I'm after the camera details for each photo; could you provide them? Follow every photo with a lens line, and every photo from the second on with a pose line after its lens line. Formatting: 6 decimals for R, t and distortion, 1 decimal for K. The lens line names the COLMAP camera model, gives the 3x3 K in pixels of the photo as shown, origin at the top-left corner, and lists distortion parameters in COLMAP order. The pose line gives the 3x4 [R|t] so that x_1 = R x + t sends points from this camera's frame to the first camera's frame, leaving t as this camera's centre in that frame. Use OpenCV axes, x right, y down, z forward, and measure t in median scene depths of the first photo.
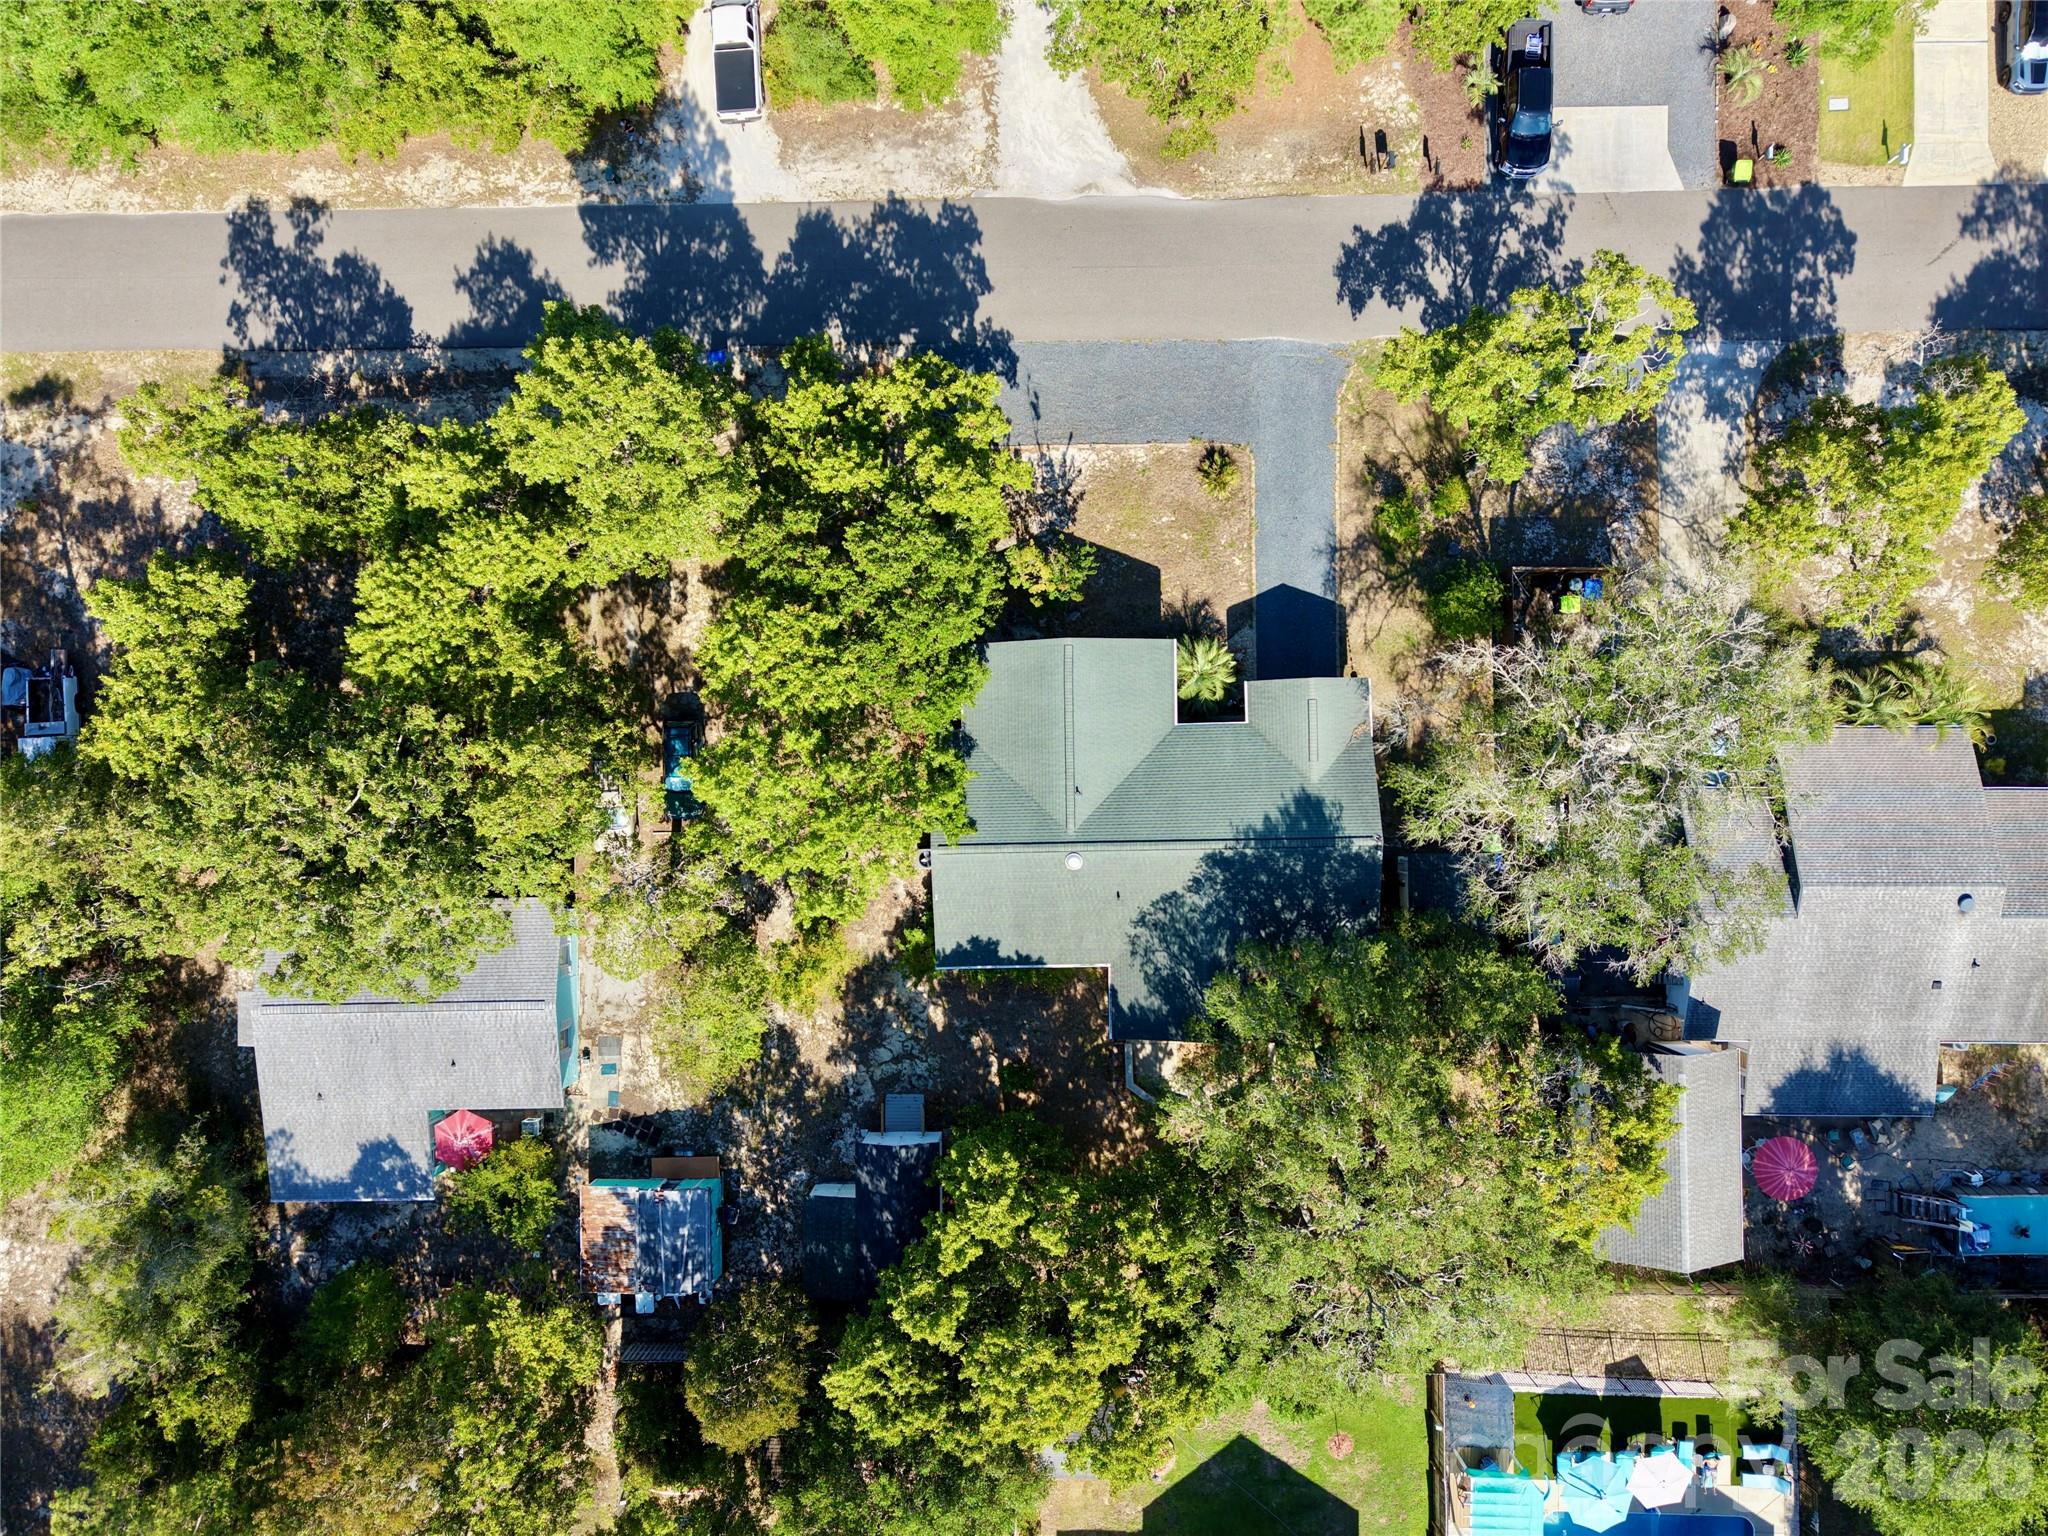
lens RADIAL K [[1330.1, 0, 1035.8], [0, 1330.1, 764.2], [0, 0, 1]] dist [0.046762, -0.057788]
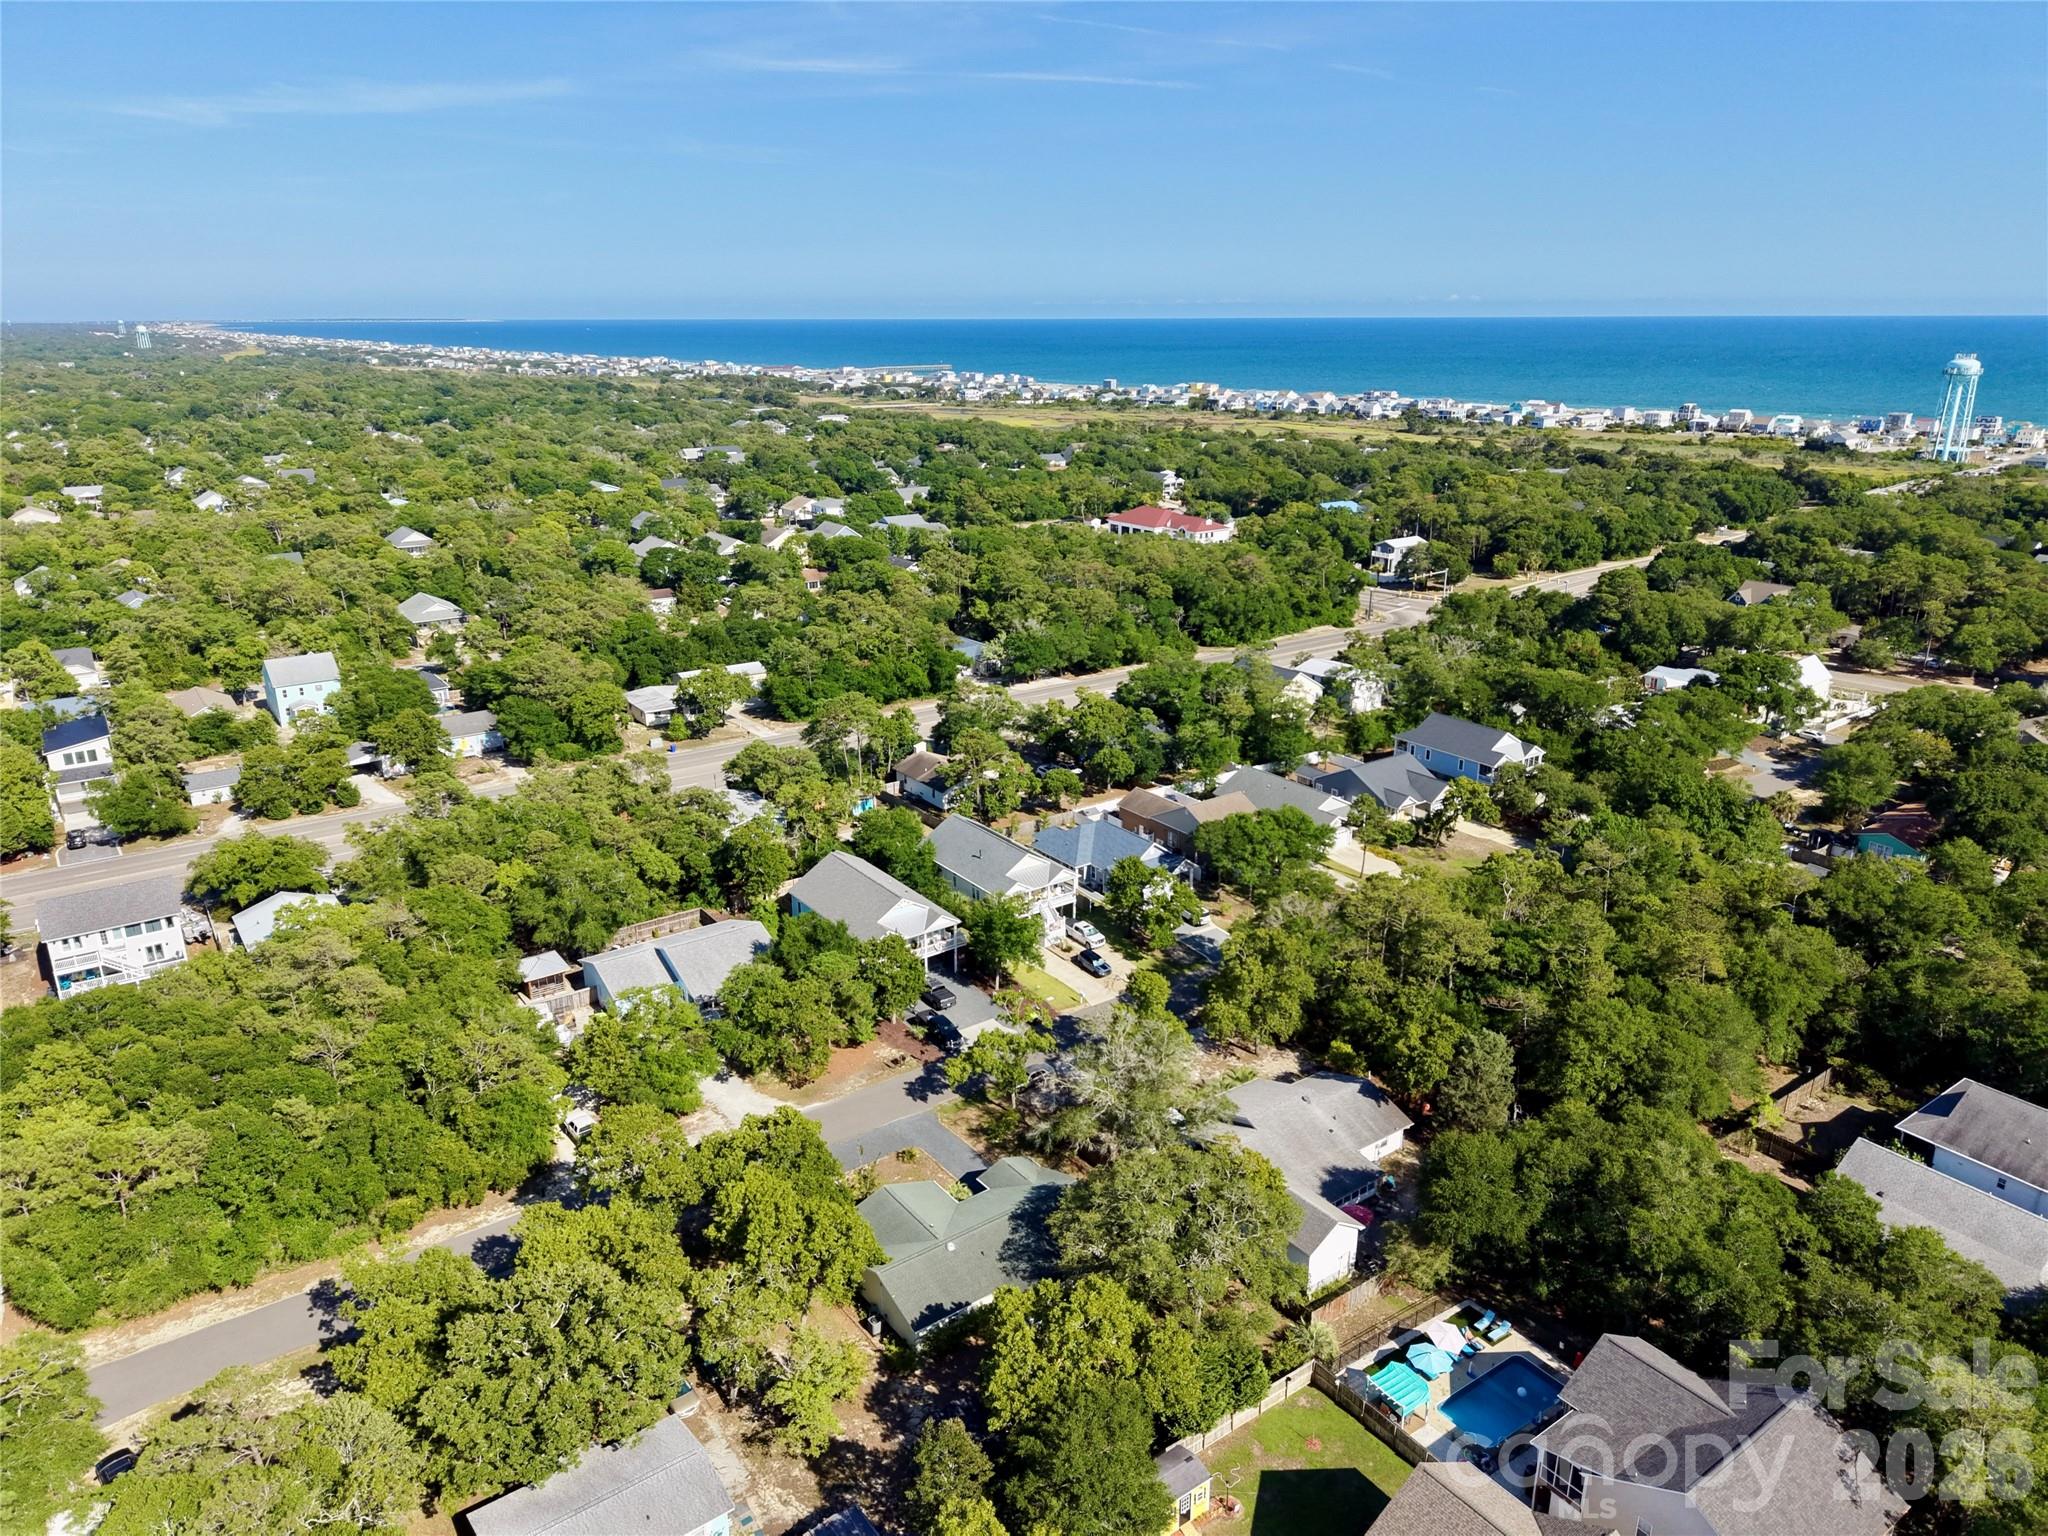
lens RADIAL K [[1330.1, 0, 1035.8], [0, 1330.1, 764.2], [0, 0, 1]] dist [0.046762, -0.057788]
pose [[0.809195, -0.161116, 0.565018, -0.717594], [0.586591, 0.276186, -0.761335, 1.209472], [-0.033387, 0.947503, 0.317998, -0.171358]]
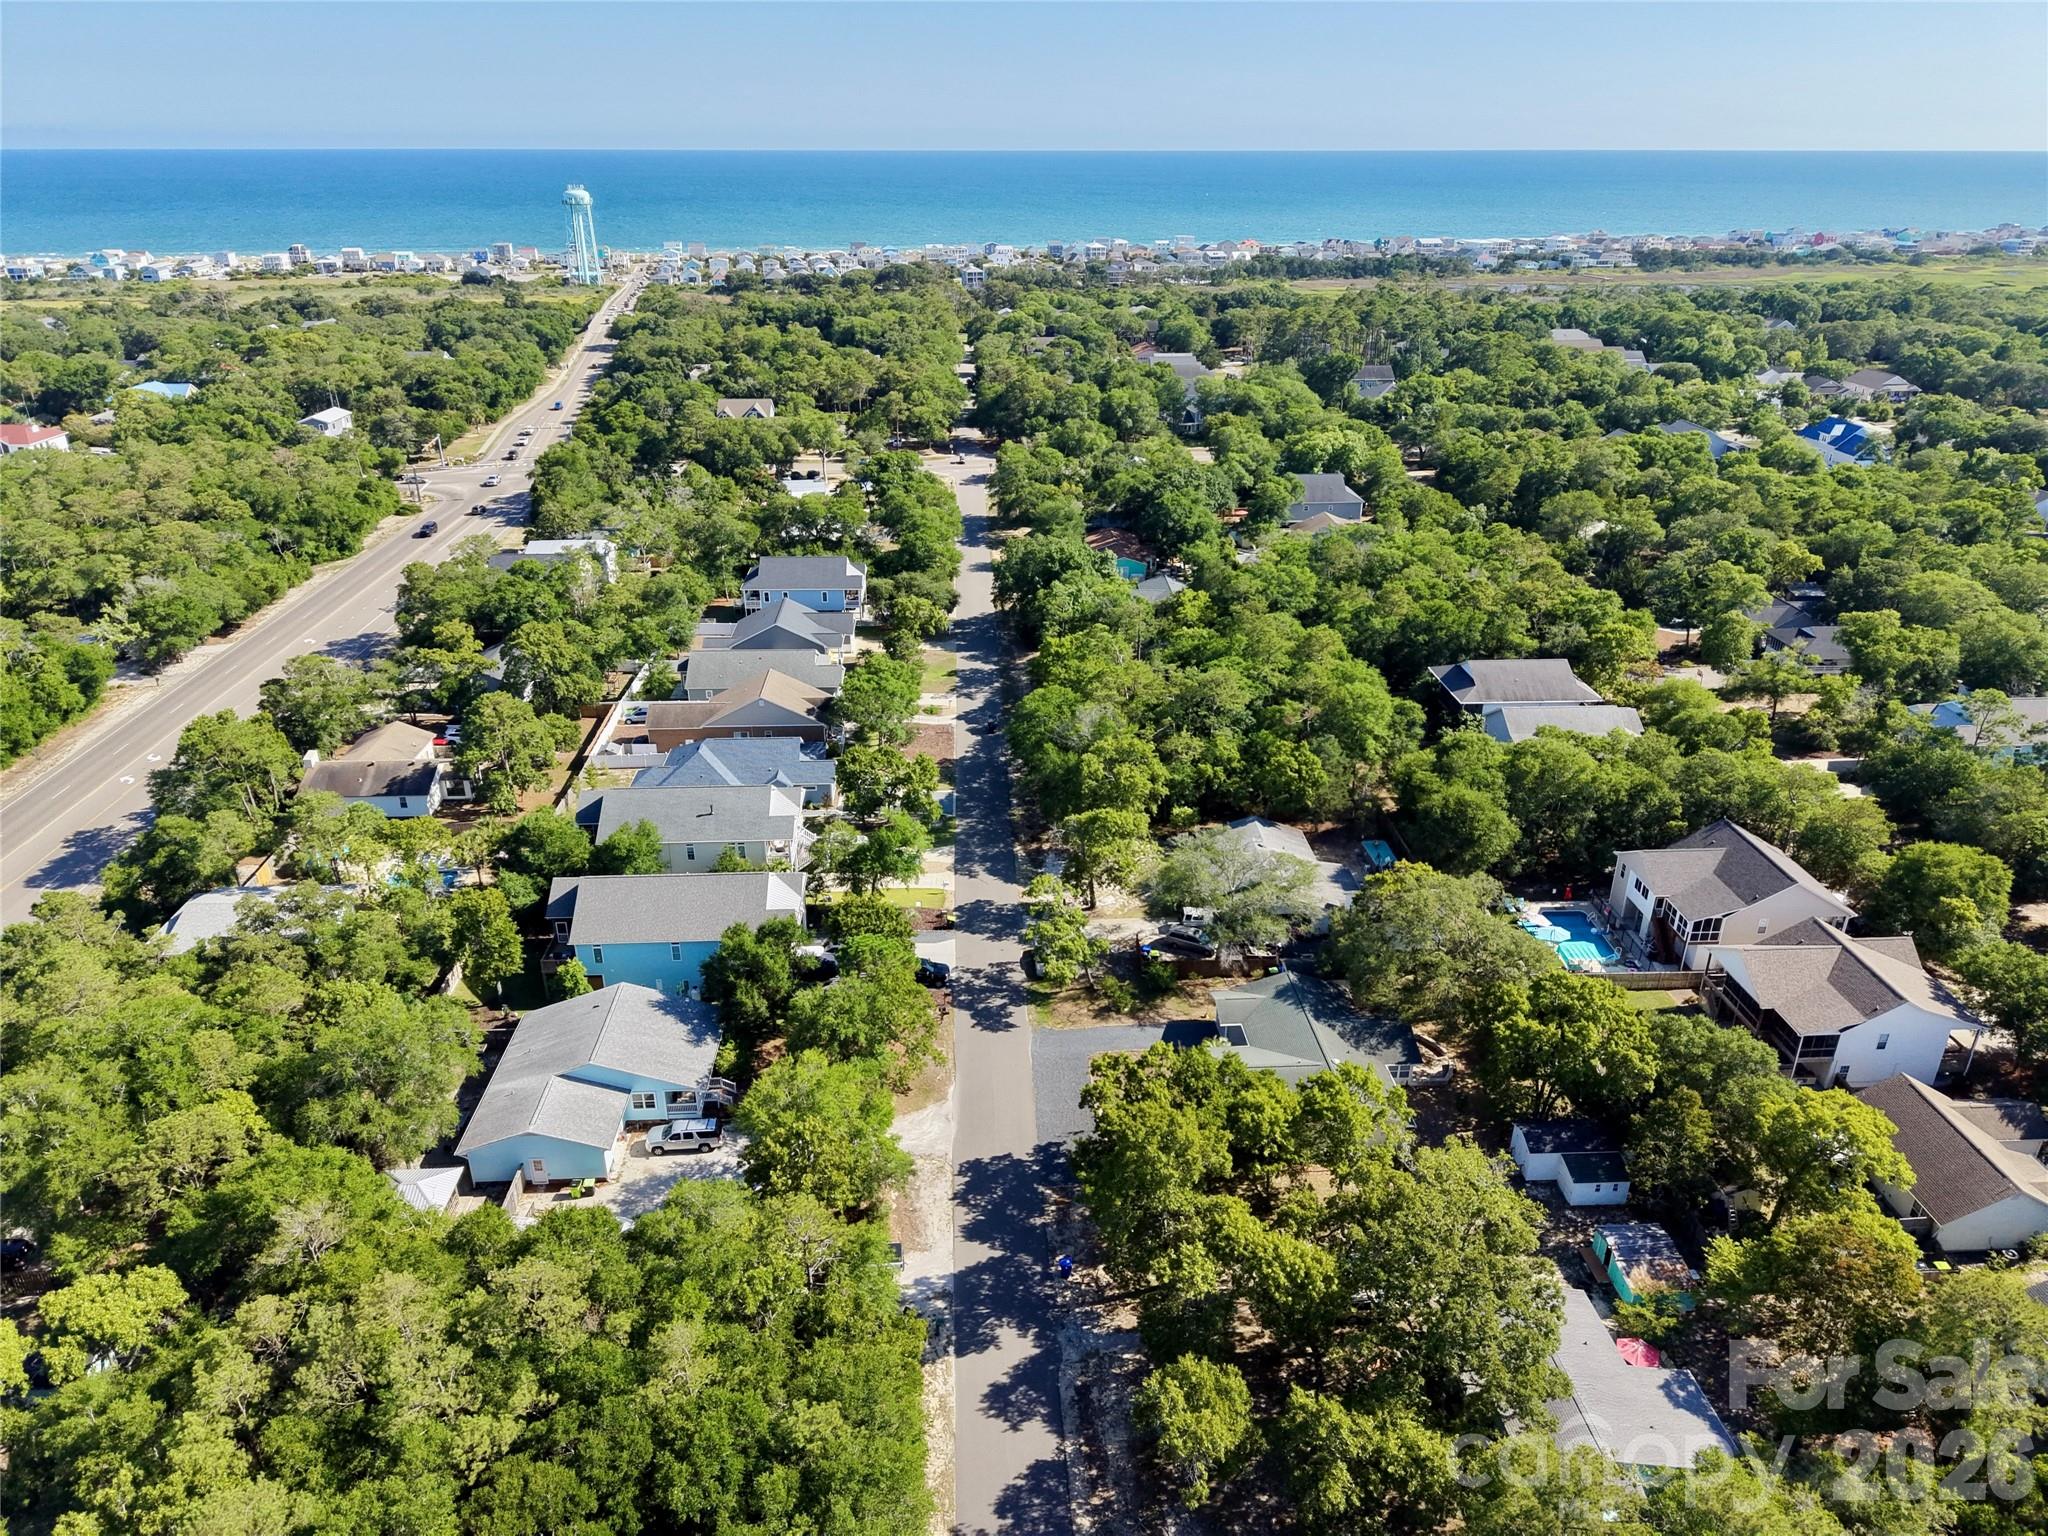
lens RADIAL K [[1330.1, 0, 1035.8], [0, 1330.1, 764.2], [0, 0, 1]] dist [0.046762, -0.057788]
pose [[-0.053540, -0.391062, 0.918806, -1.409477], [0.998282, 0.000982, 0.058589, -0.422734], [-0.023814, 0.920364, 0.390337, -0.118243]]
